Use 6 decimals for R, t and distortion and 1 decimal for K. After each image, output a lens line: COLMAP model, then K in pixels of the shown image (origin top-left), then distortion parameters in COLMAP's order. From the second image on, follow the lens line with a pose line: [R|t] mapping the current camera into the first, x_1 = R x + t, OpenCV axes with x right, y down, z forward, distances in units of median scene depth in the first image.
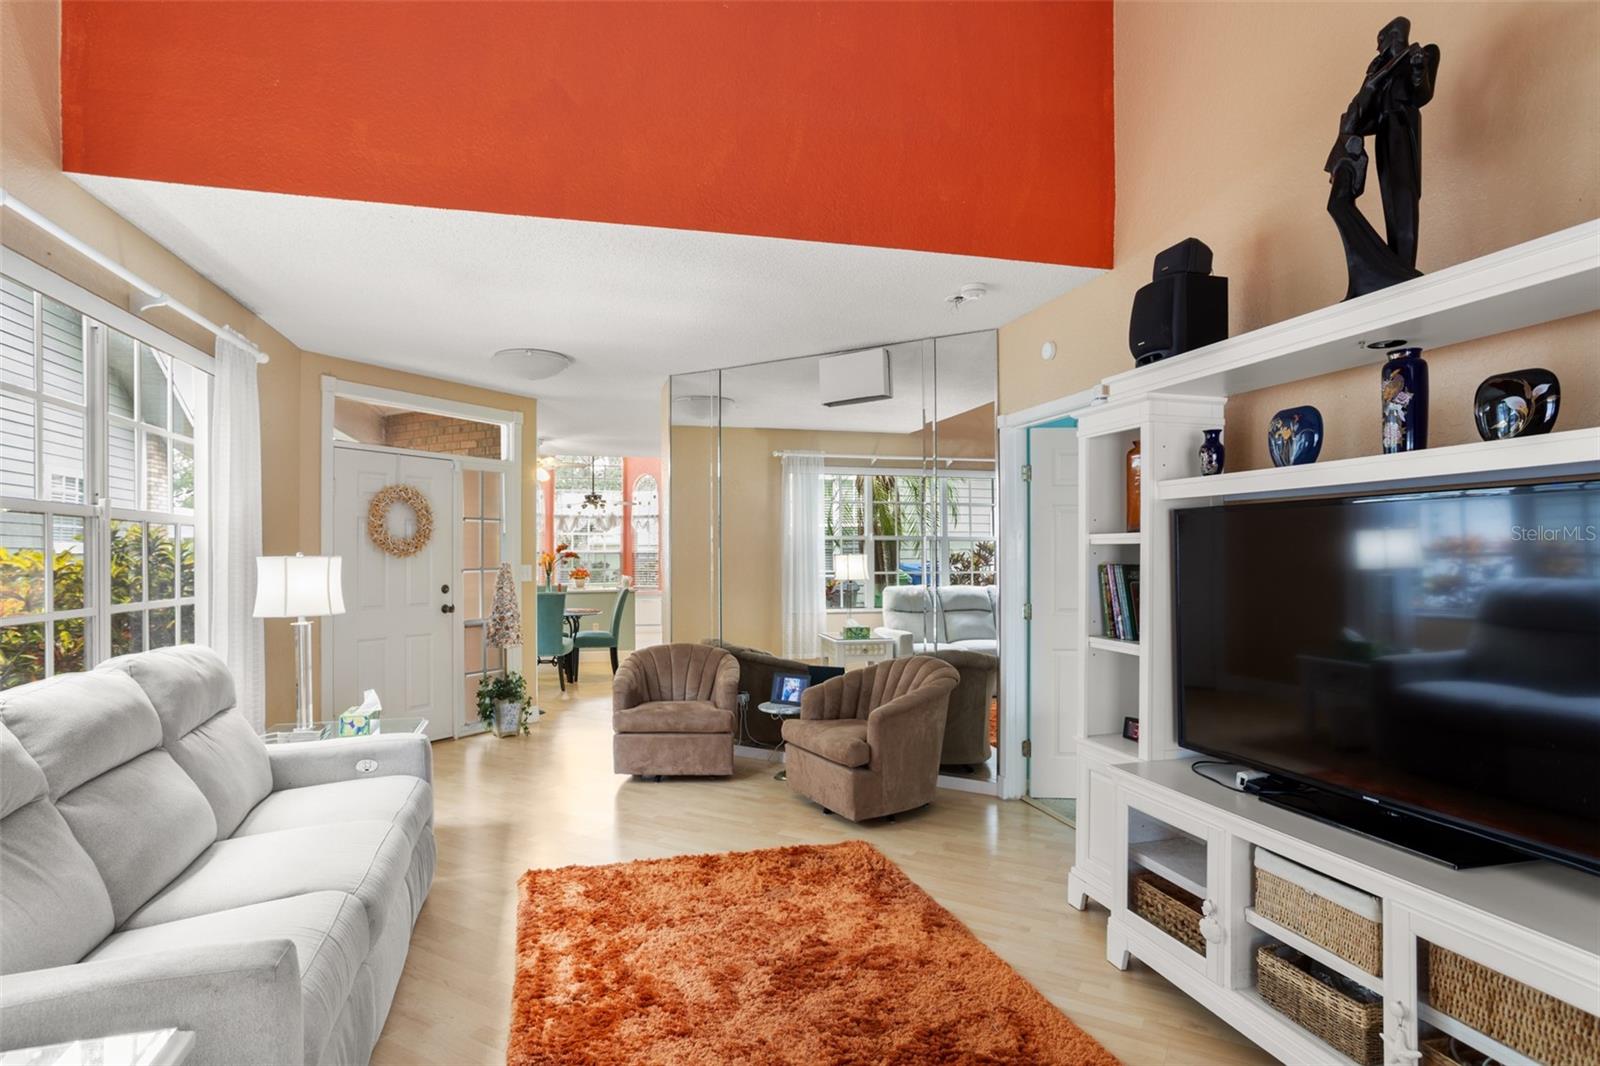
lens RADIAL K [[784.9, 0, 788.4], [0, 784.9, 526.1], [0, 0, 1]] dist [-0.042932, 0.033721]
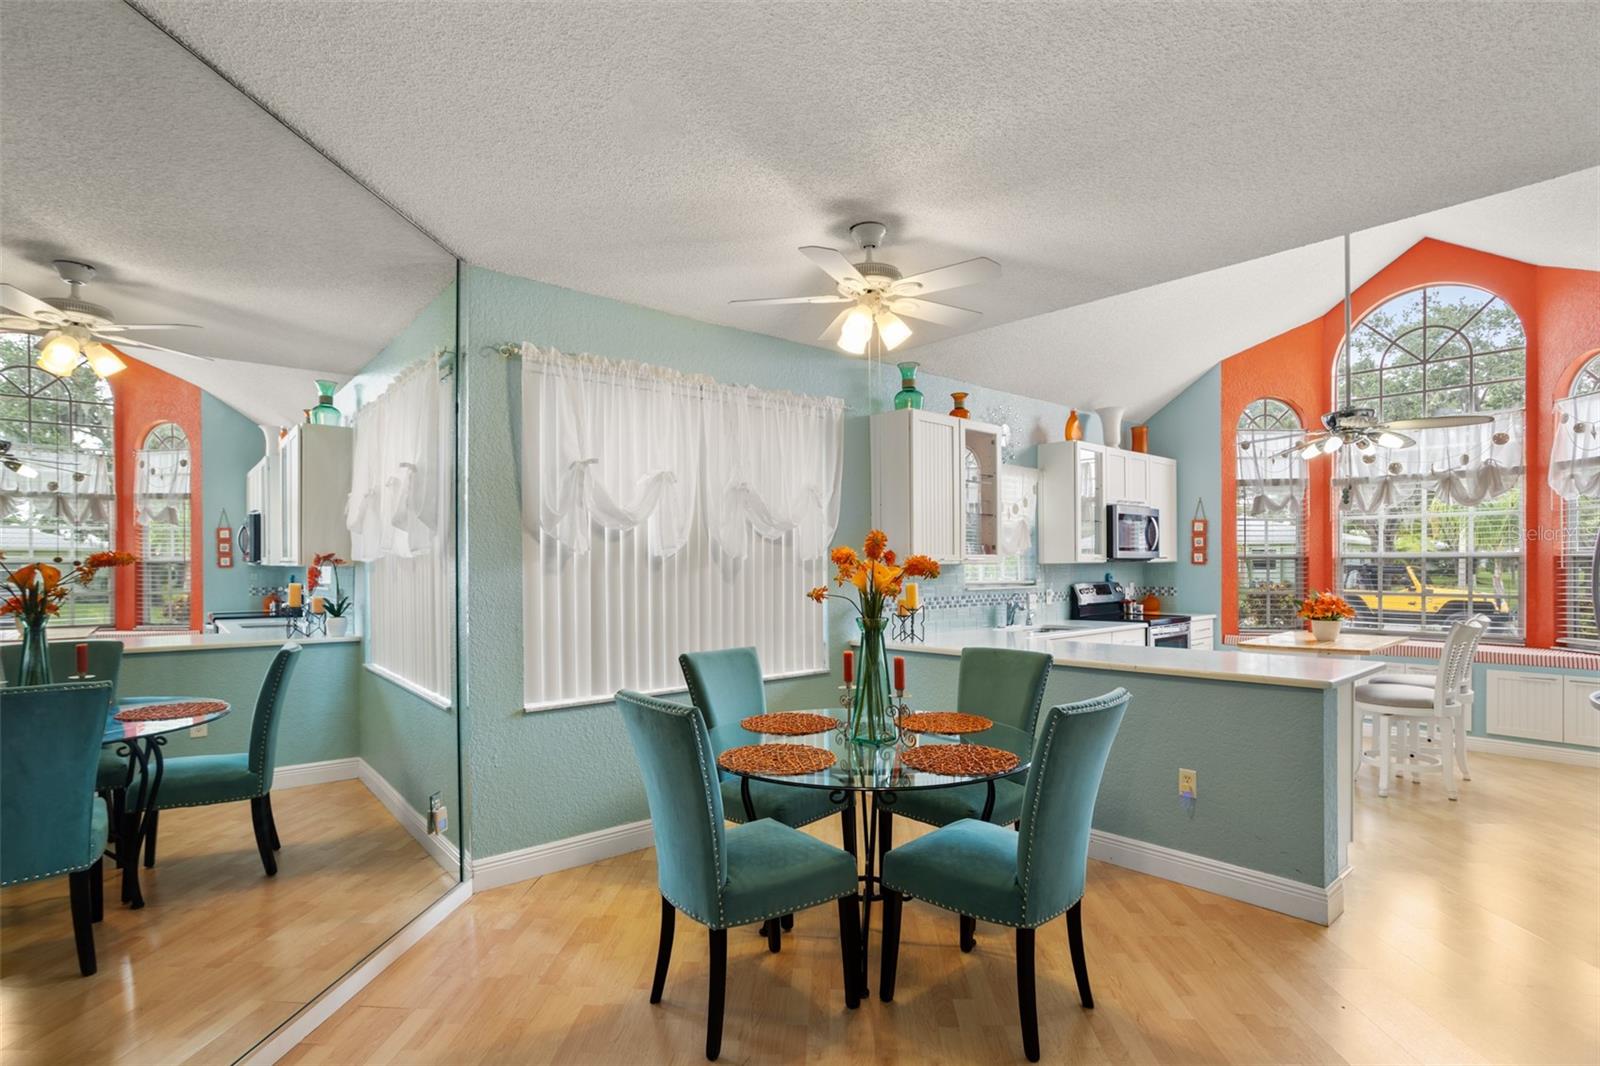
lens RADIAL K [[791.8, 0, 795.3], [0, 791.8, 568.3], [0, 0, 1]] dist [-0.041179, 0.030496]
pose [[0.440909, 0.005178, -0.897537, -0.015151], [0.035647, 0.999093, 0.023275, 0.017039], [0.896844, -0.042256, 0.440325, 0.493222]]
